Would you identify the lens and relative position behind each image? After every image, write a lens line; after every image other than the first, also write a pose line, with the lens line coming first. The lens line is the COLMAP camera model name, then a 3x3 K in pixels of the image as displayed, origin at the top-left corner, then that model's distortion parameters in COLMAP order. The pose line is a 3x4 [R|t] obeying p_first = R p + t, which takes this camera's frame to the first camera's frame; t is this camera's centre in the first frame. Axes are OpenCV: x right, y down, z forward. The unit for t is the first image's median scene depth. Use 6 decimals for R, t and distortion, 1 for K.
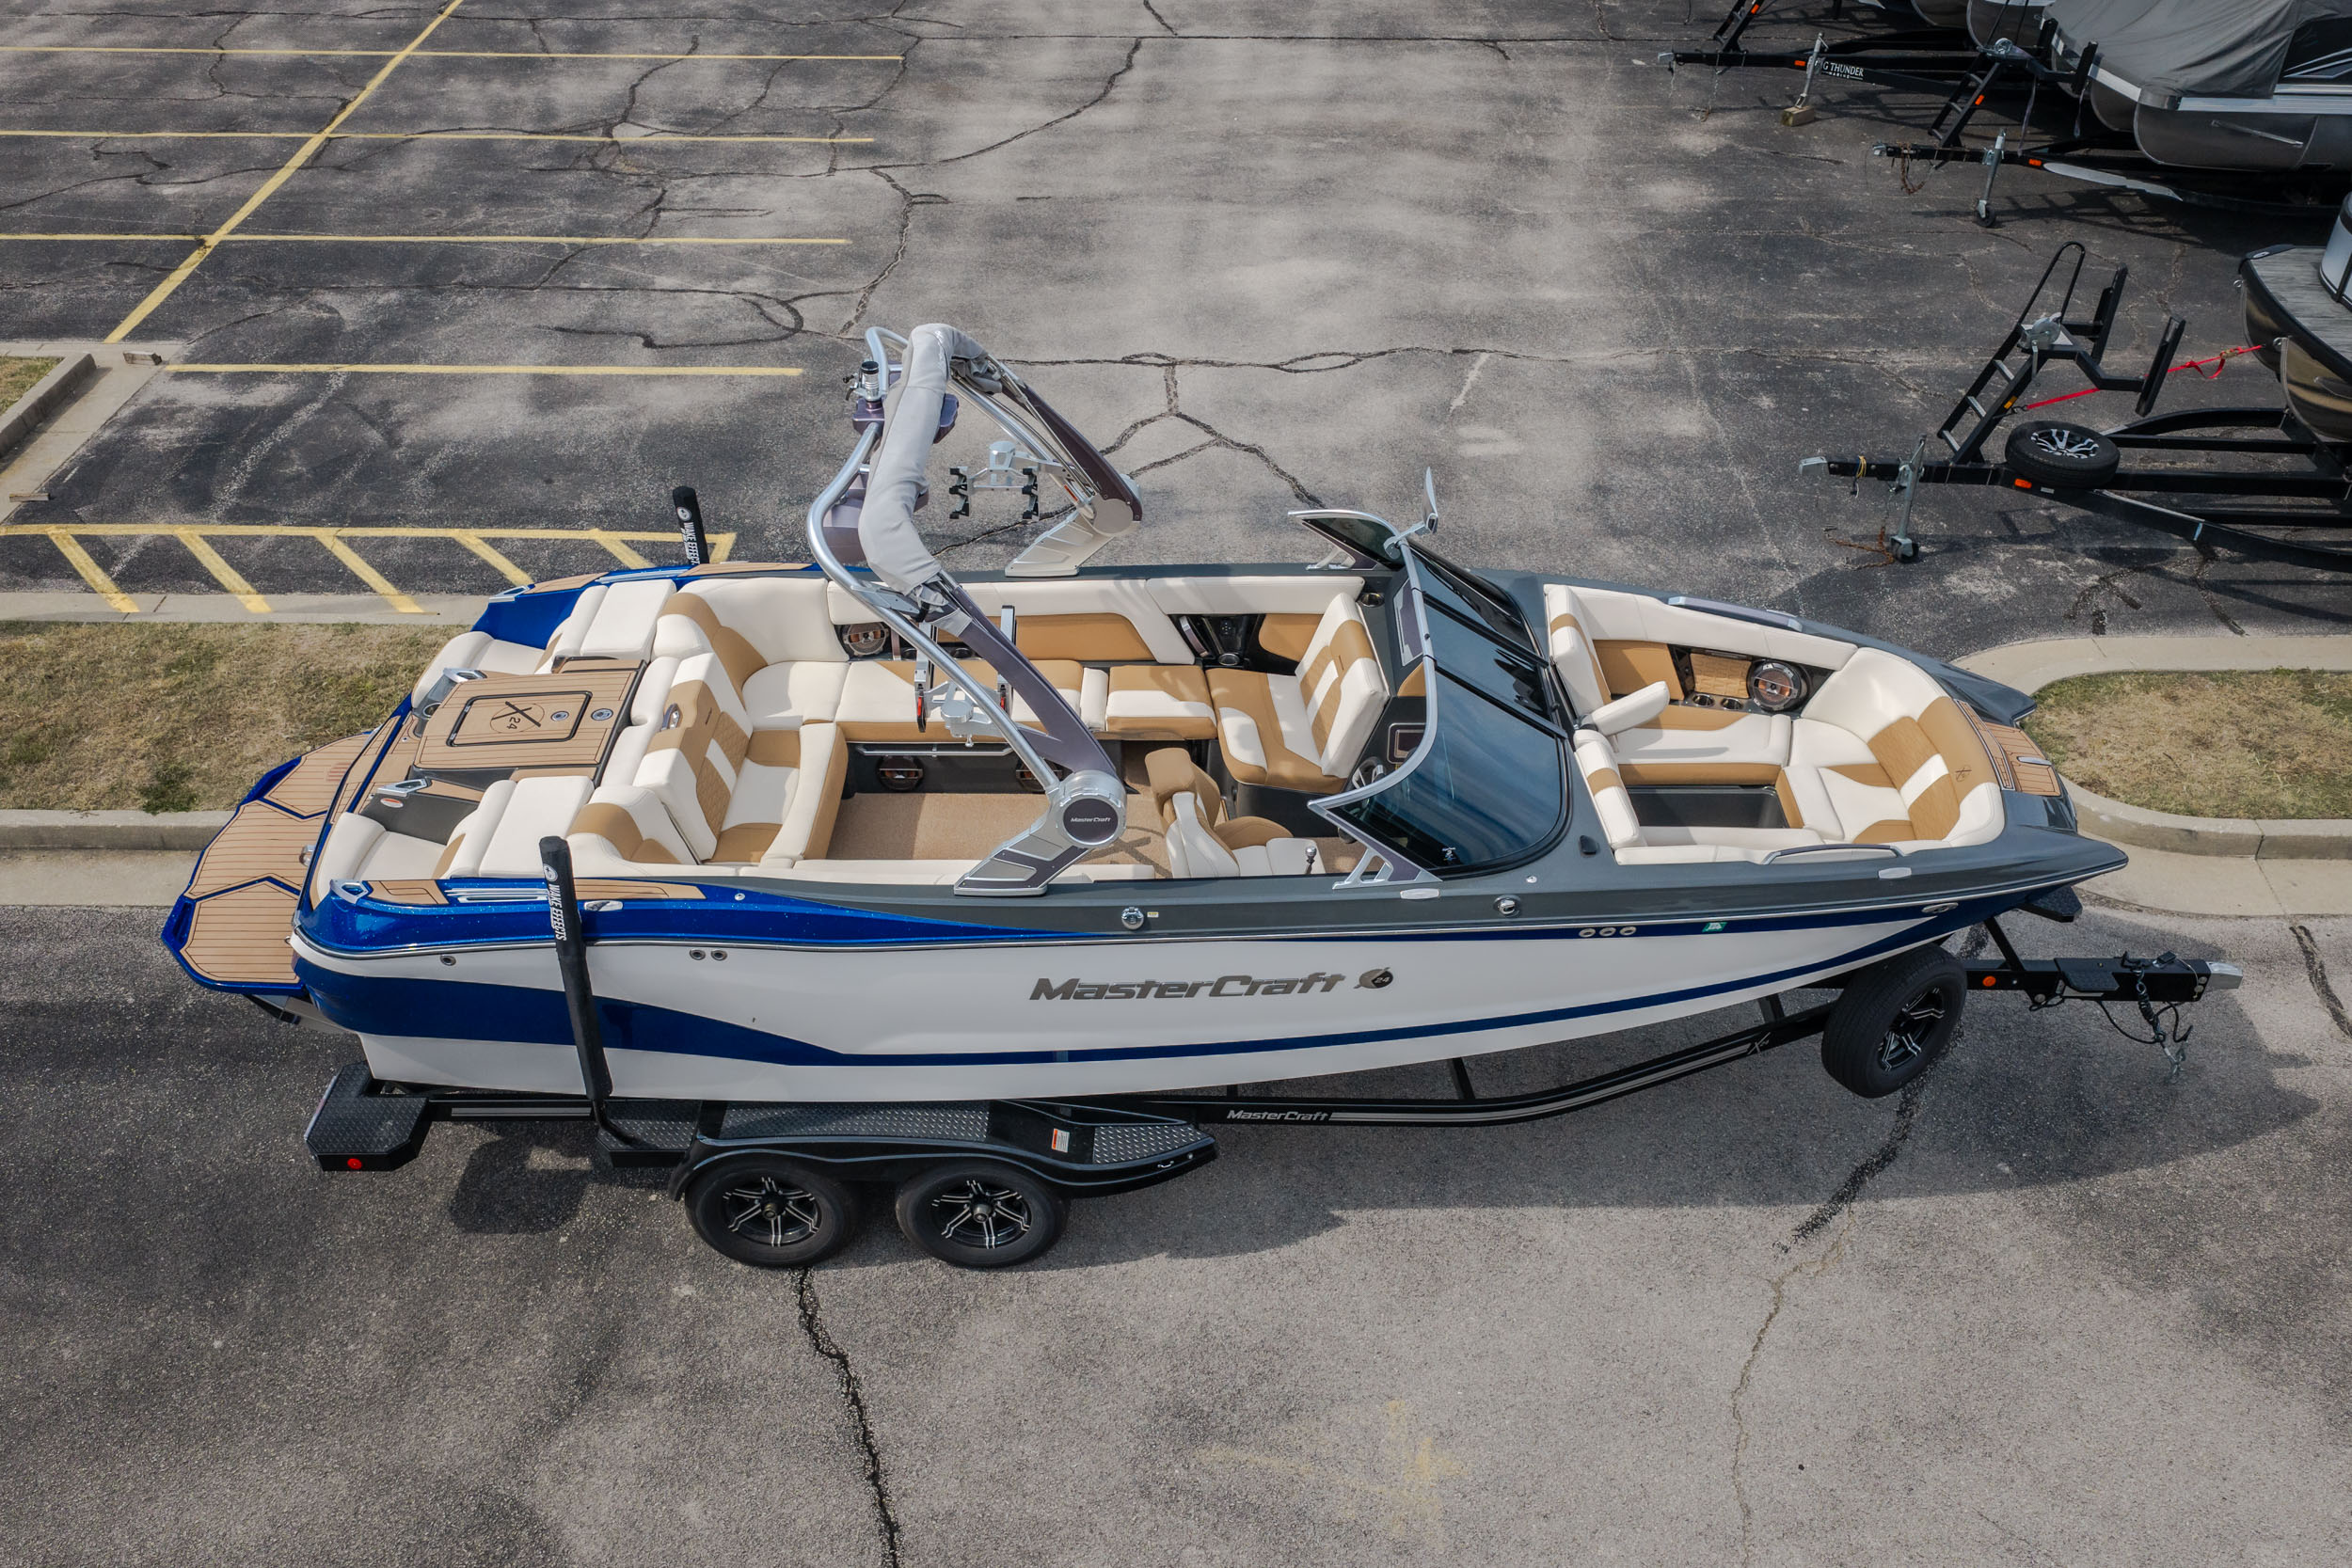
lens RADIAL K [[2023.8, 0, 1176.0], [0, 2023.8, 784.0], [0, 0, 1]] dist [0.007822, -0.007881]
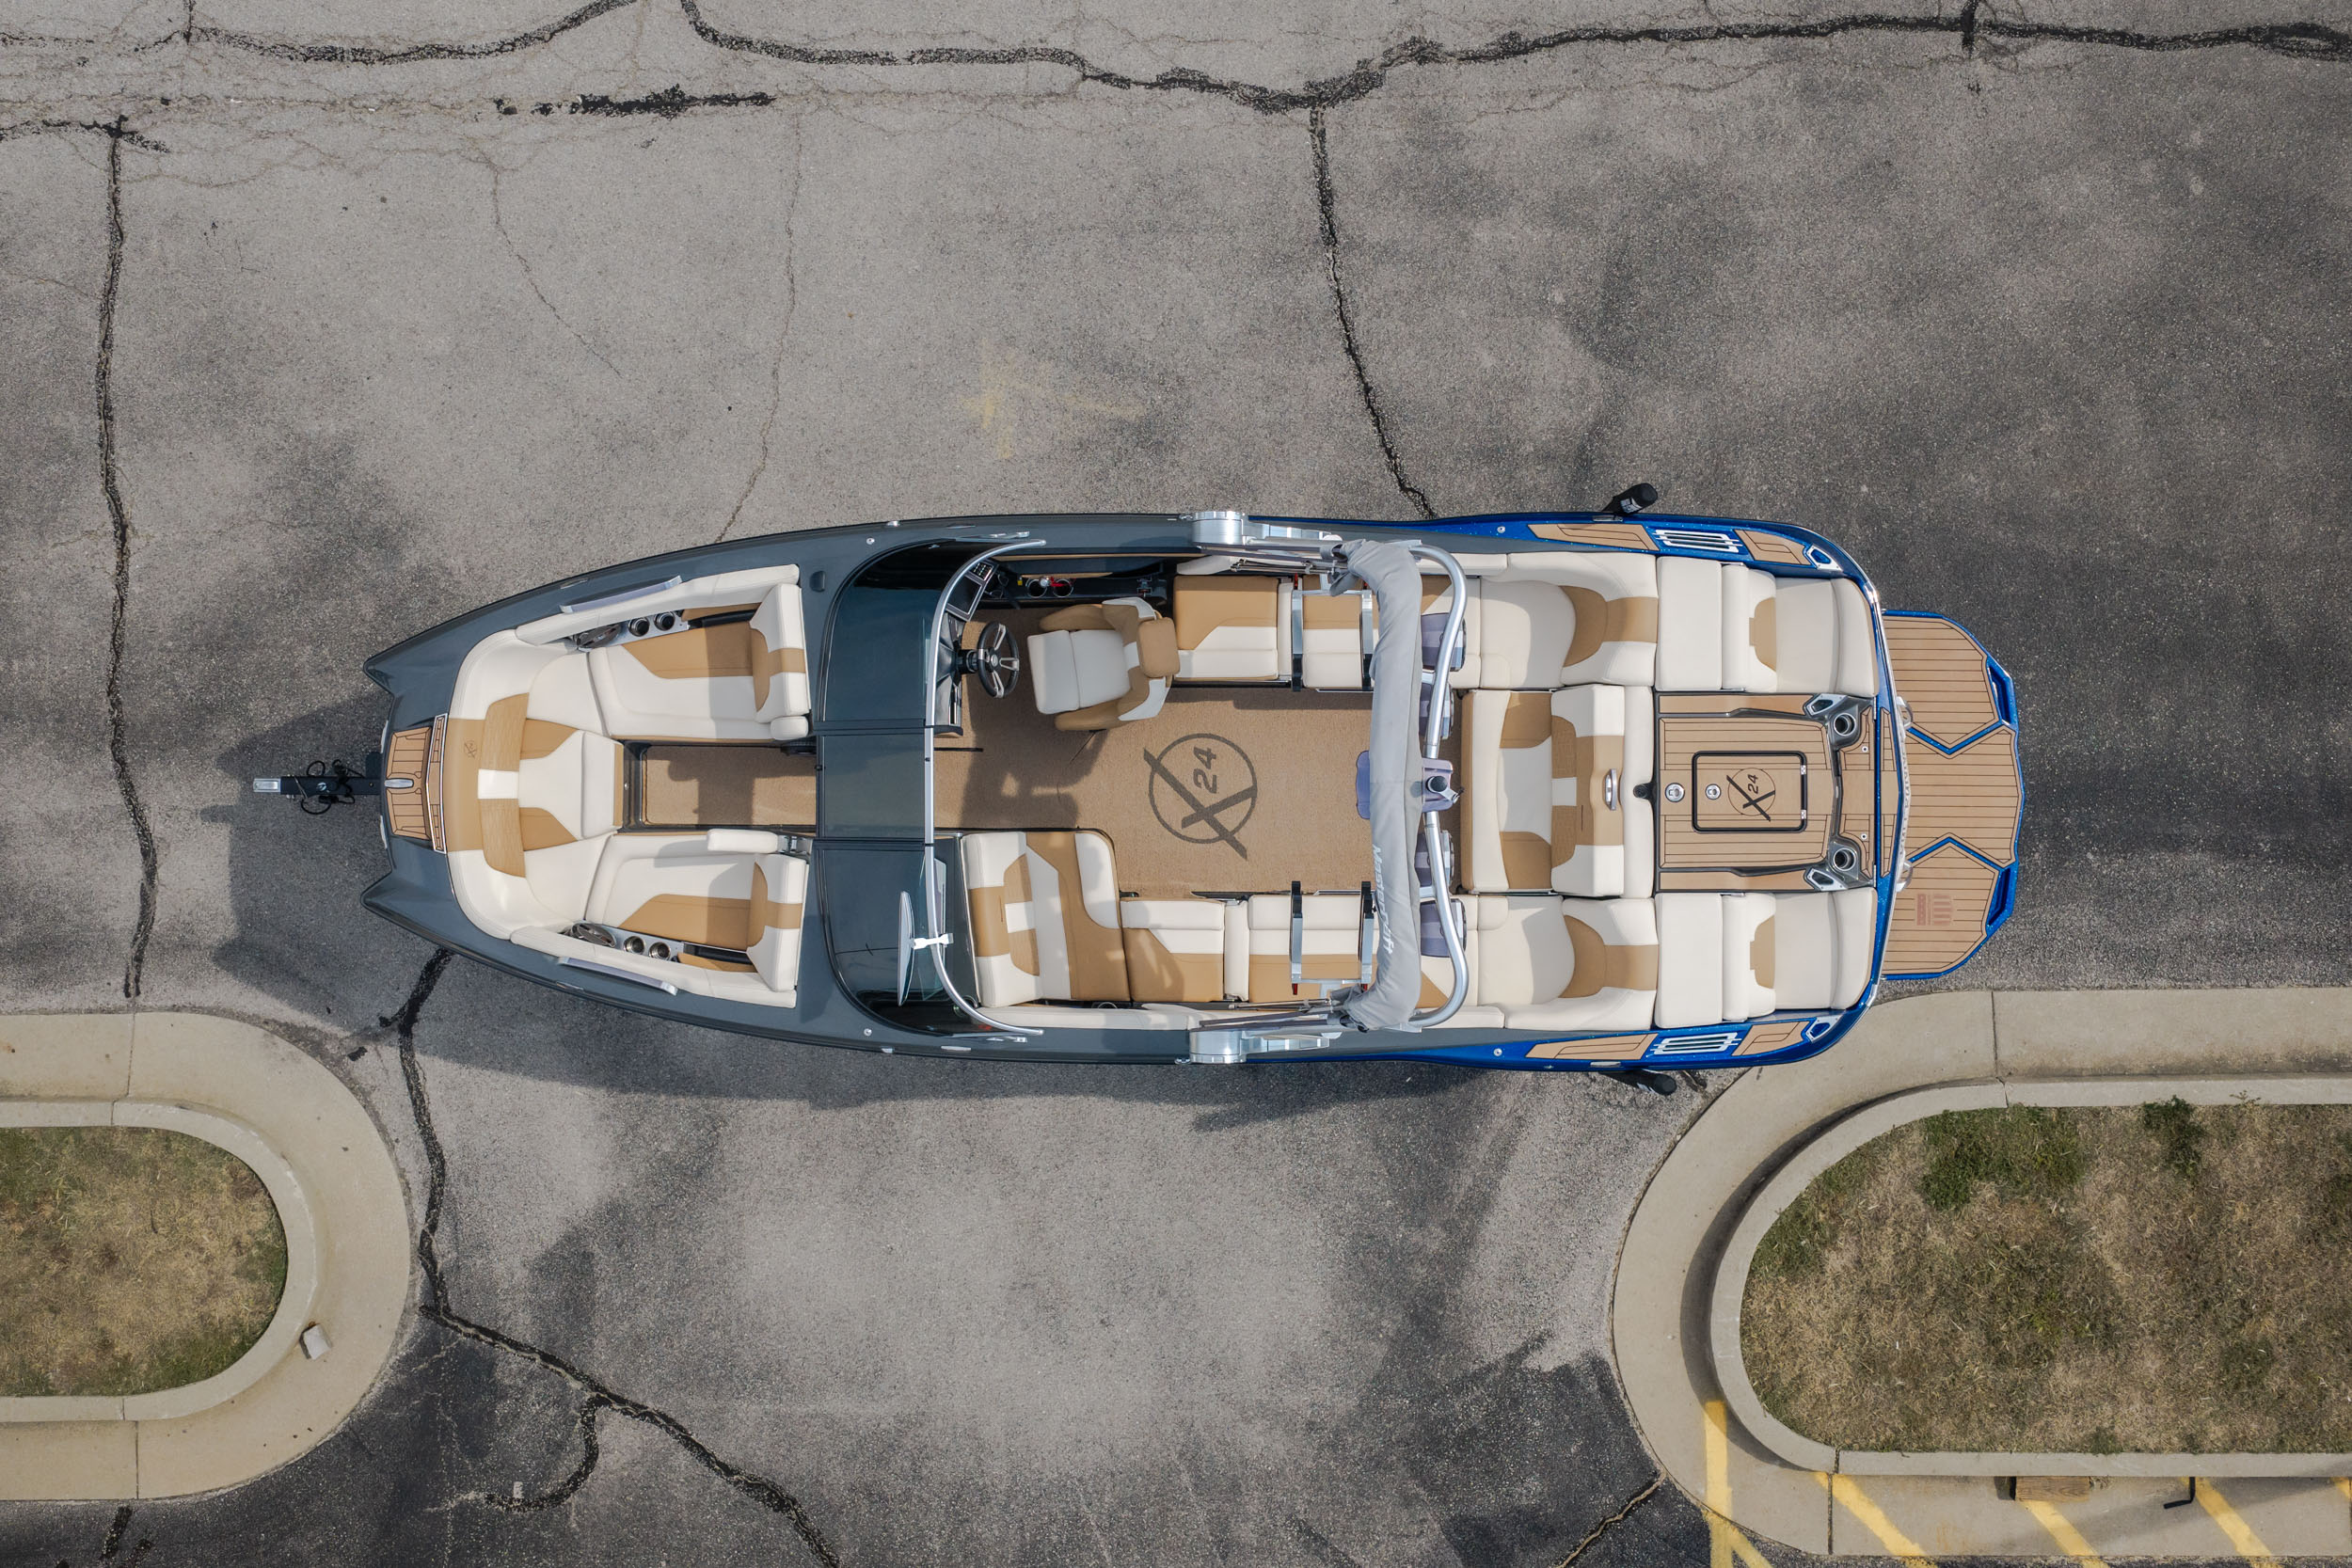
lens RADIAL K [[2084.4, 0, 1163.4], [0, 2084.4, 789.0], [0, 0, 1]] dist [0.014546, -0.028990]
pose [[-0.999817, 0.007896, 0.017420, -0.021844], [0.009723, -0.574518, 0.818434, -0.865119], [0.016470, 0.818454, 0.574337, 0.307546]]
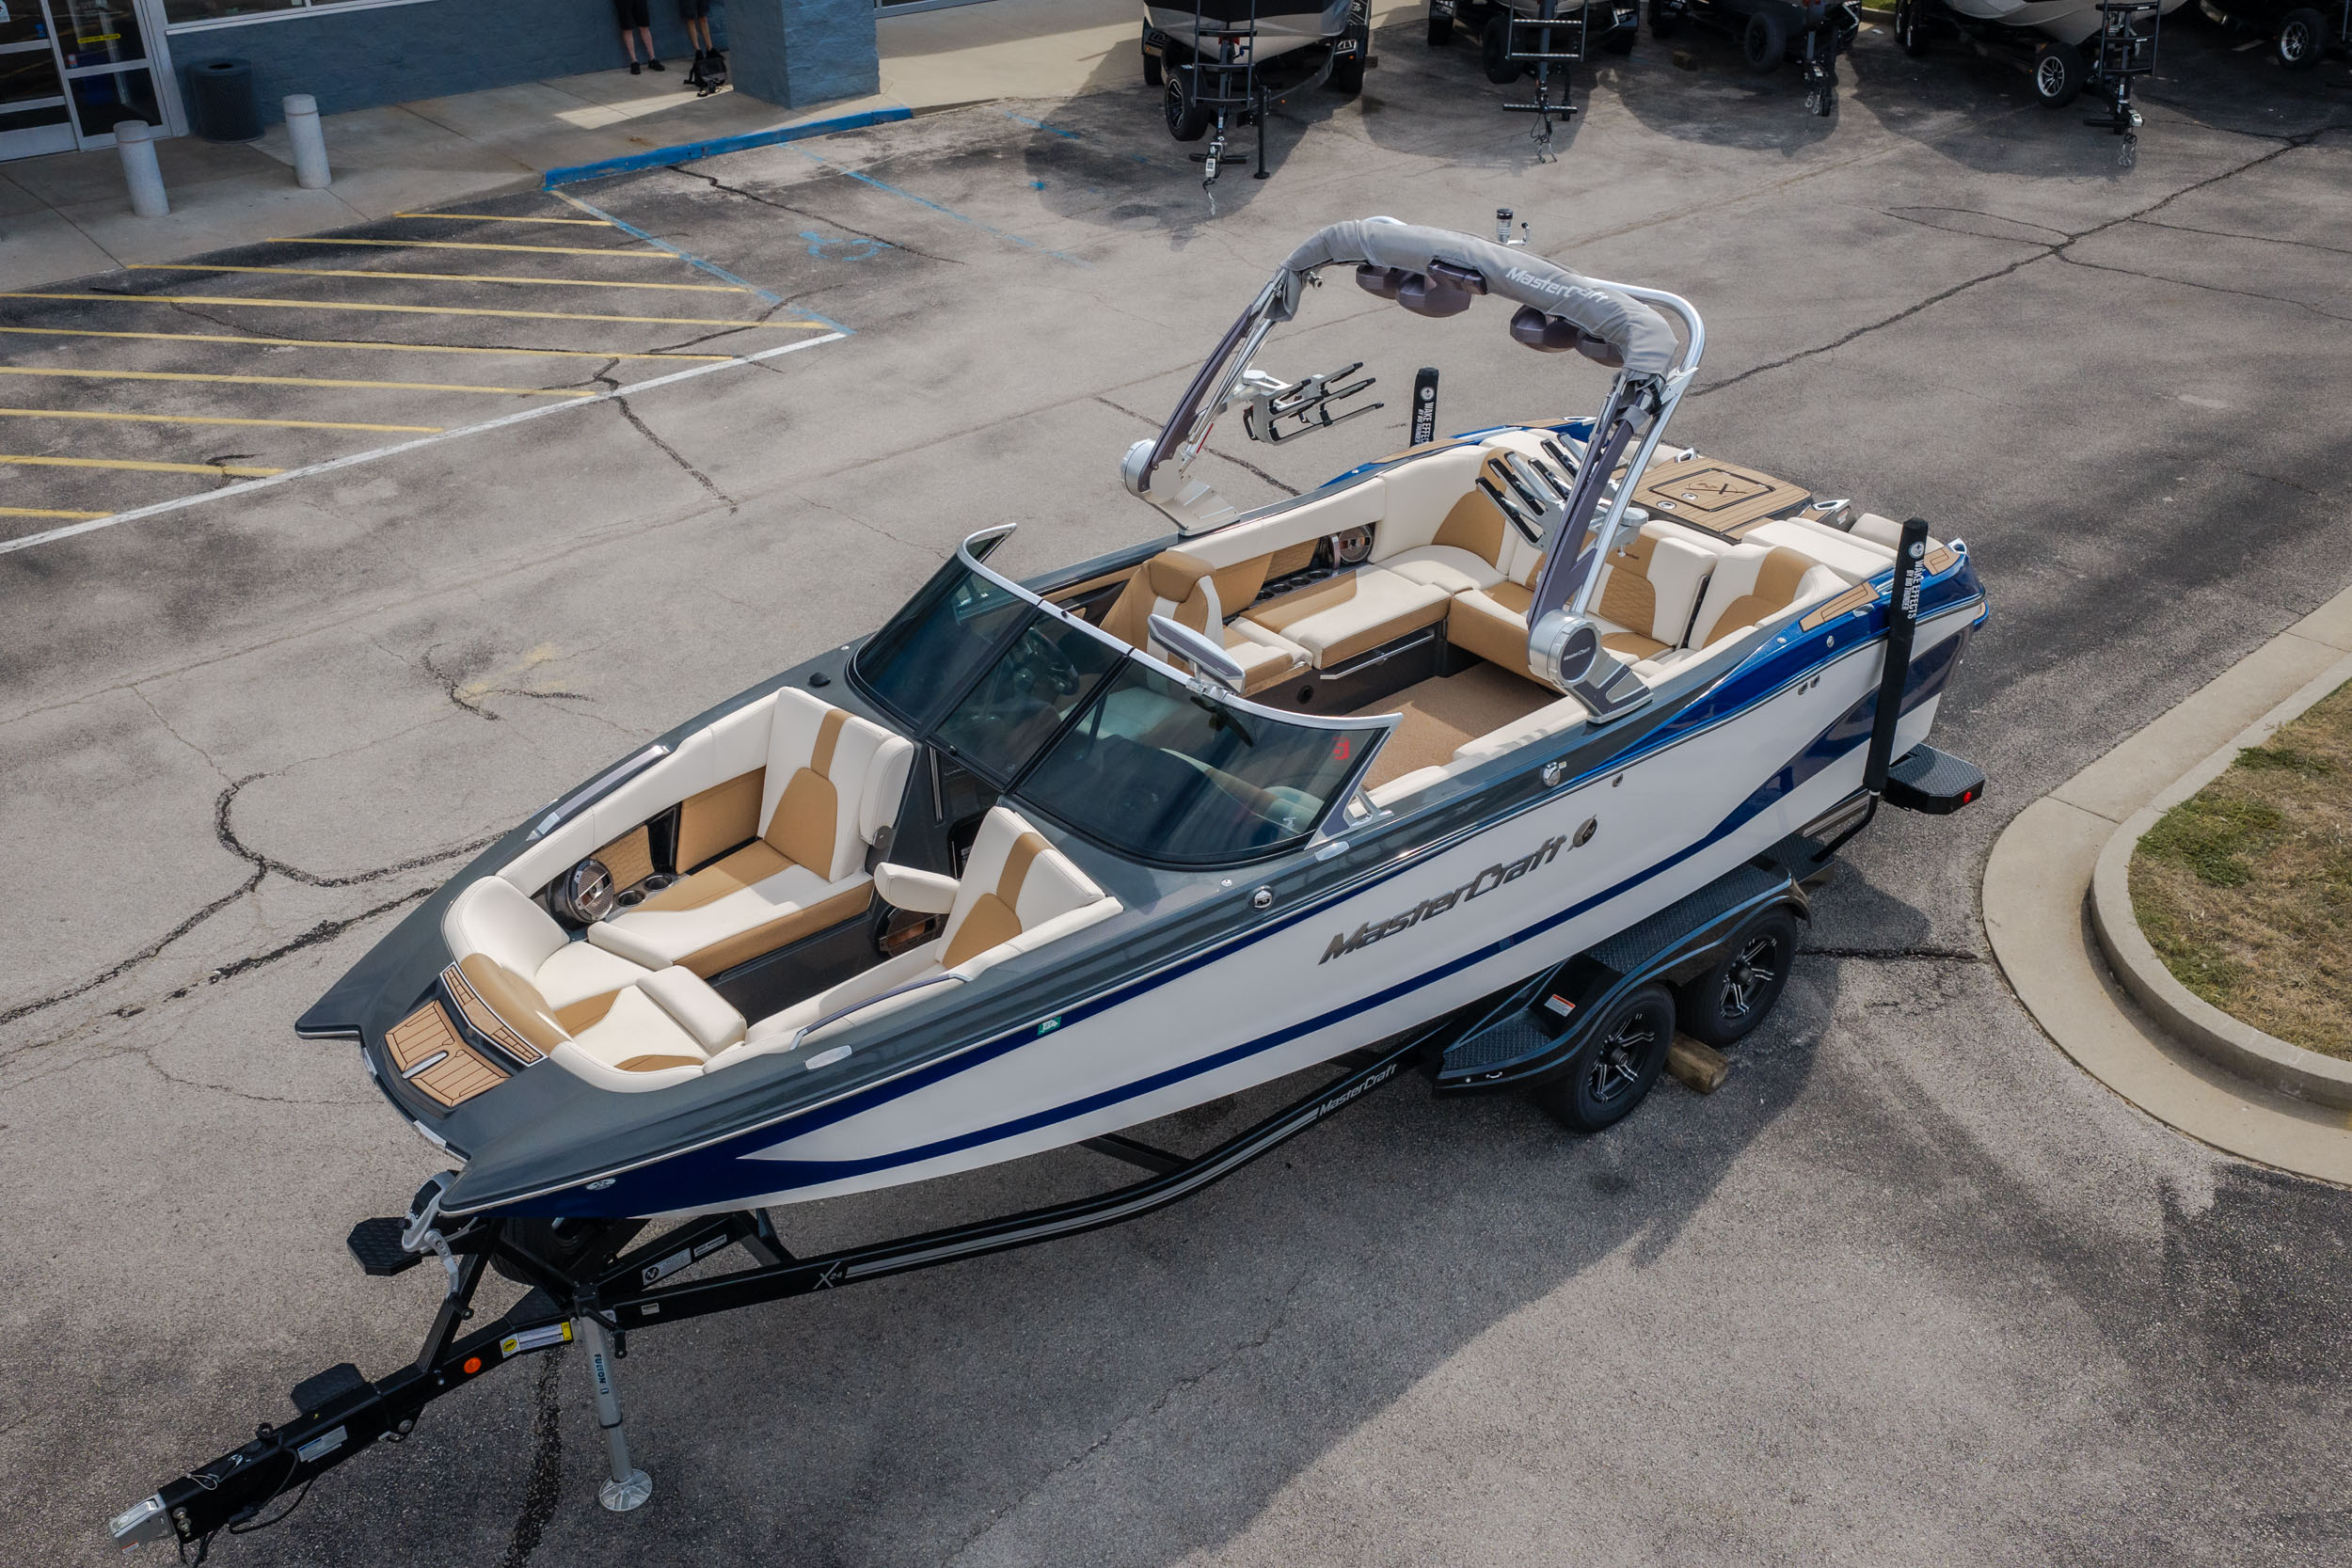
lens RADIAL K [[2084.4, 0, 1163.4], [0, 2084.4, 789.0], [0, 0, 1]] dist [0.014546, -0.028990]
pose [[-0.753915, 0.341567, -0.561199, 0.548125], [-0.375621, 0.476721, 0.794761, -0.679519], [0.539000, 0.809981, -0.231107, 1.112609]]
